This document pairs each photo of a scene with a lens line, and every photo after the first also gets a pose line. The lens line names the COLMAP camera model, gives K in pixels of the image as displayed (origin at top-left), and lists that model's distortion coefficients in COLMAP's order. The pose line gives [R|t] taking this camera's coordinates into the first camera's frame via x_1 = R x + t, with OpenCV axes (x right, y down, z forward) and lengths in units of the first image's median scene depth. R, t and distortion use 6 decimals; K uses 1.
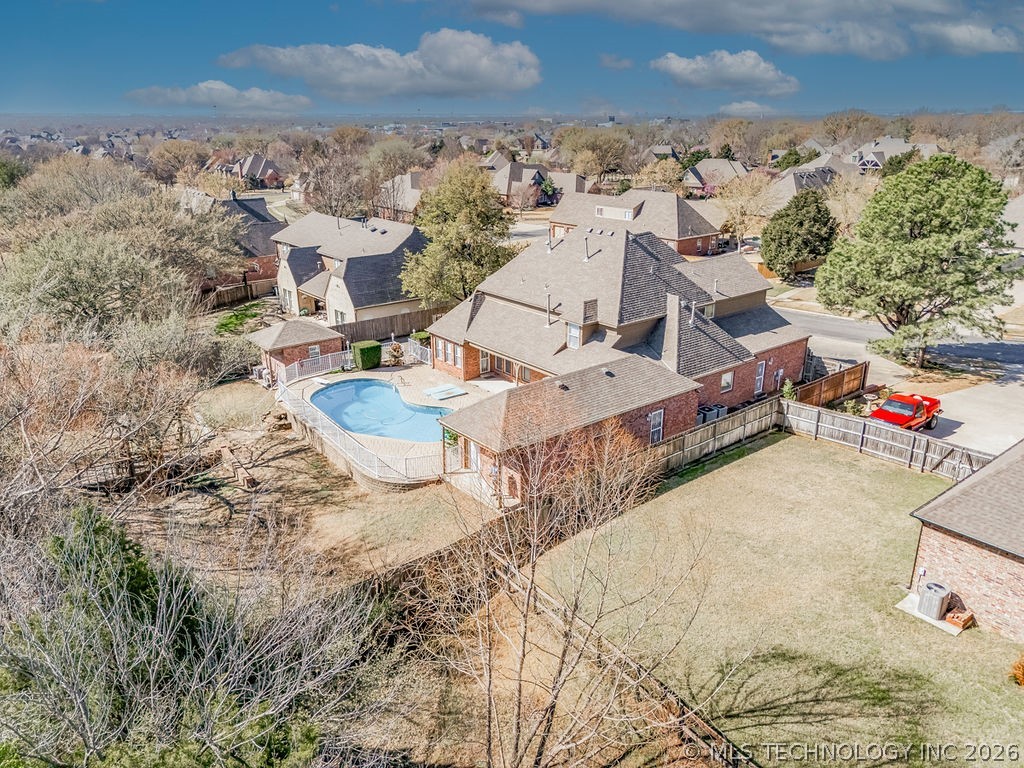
lens RADIAL K [[755.1, 0, 512.8], [0, 755.1, 380.4], [0, 0, 1]] dist [0.084249, -0.091956]
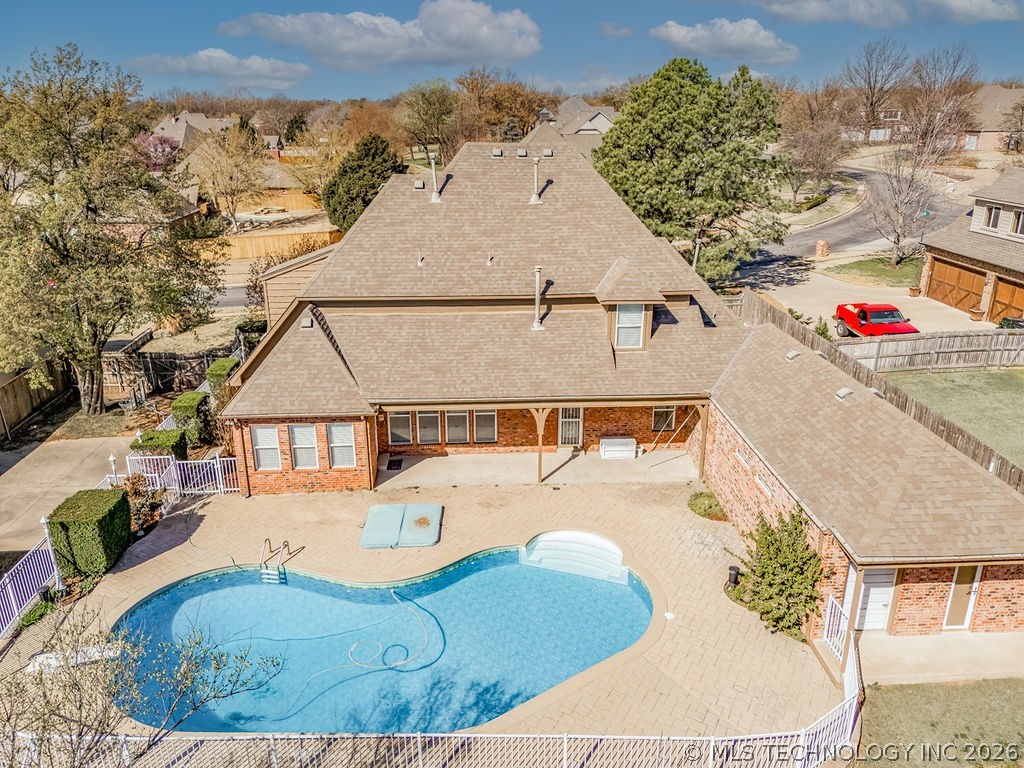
lens RADIAL K [[755.1, 0, 512.8], [0, 755.1, 380.4], [0, 0, 1]] dist [0.084249, -0.091956]
pose [[0.580223, -0.279985, 0.764820, -0.381324], [0.271392, 0.951852, 0.142565, -0.115436], [-0.767911, 0.124847, 0.628272, 0.666245]]
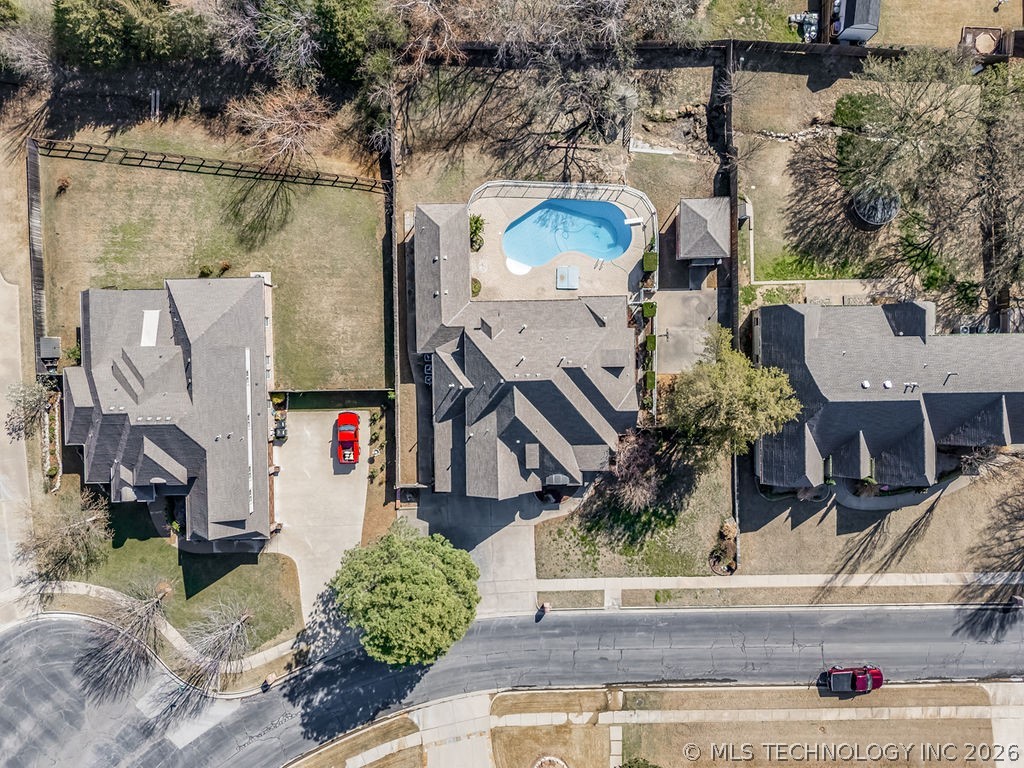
lens RADIAL K [[755.1, 0, 512.8], [0, 755.1, 380.4], [0, 0, 1]] dist [0.084249, -0.091956]
pose [[-0.614751, 0.788646, 0.010937, 0.122975], [-0.247567, -0.206108, 0.946694, -1.468686], [0.748861, 0.579273, 0.321947, 0.551983]]
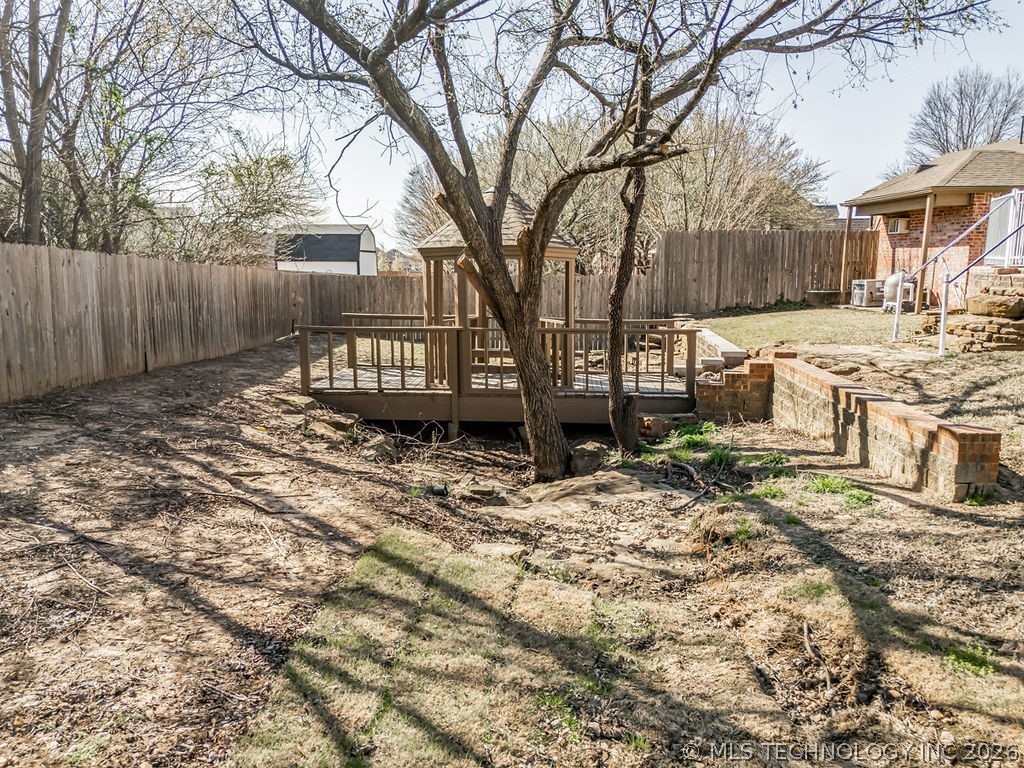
lens RADIAL K [[755.1, 0, 512.8], [0, 755.1, 380.4], [0, 0, 1]] dist [0.084249, -0.091956]
pose [[0.790590, 0.100481, -0.604045, -0.274139], [-0.203154, 0.973615, -0.103935, 0.126857], [0.577664, 0.204884, 0.790144, 0.692982]]
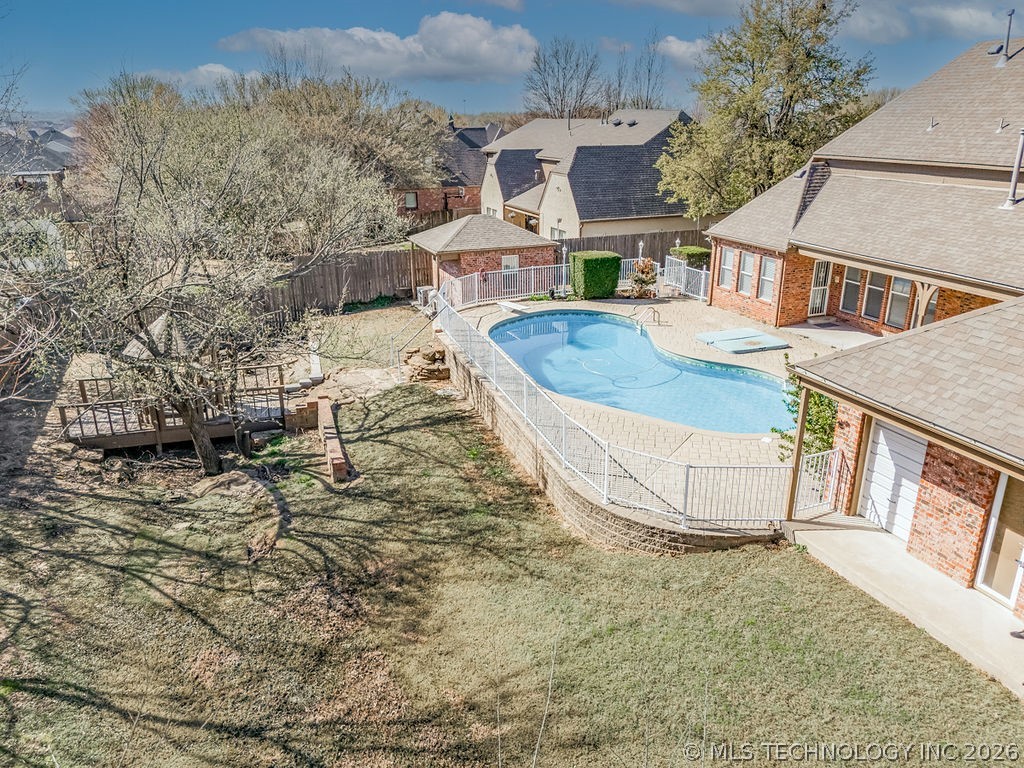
lens RADIAL K [[755.1, 0, 512.8], [0, 755.1, 380.4], [0, 0, 1]] dist [0.084249, -0.091956]
pose [[0.957302, 0.096814, -0.272397, -0.097231], [-0.096065, 0.995245, 0.016119, 0.049400], [0.272662, 0.010737, 0.962050, 0.476979]]
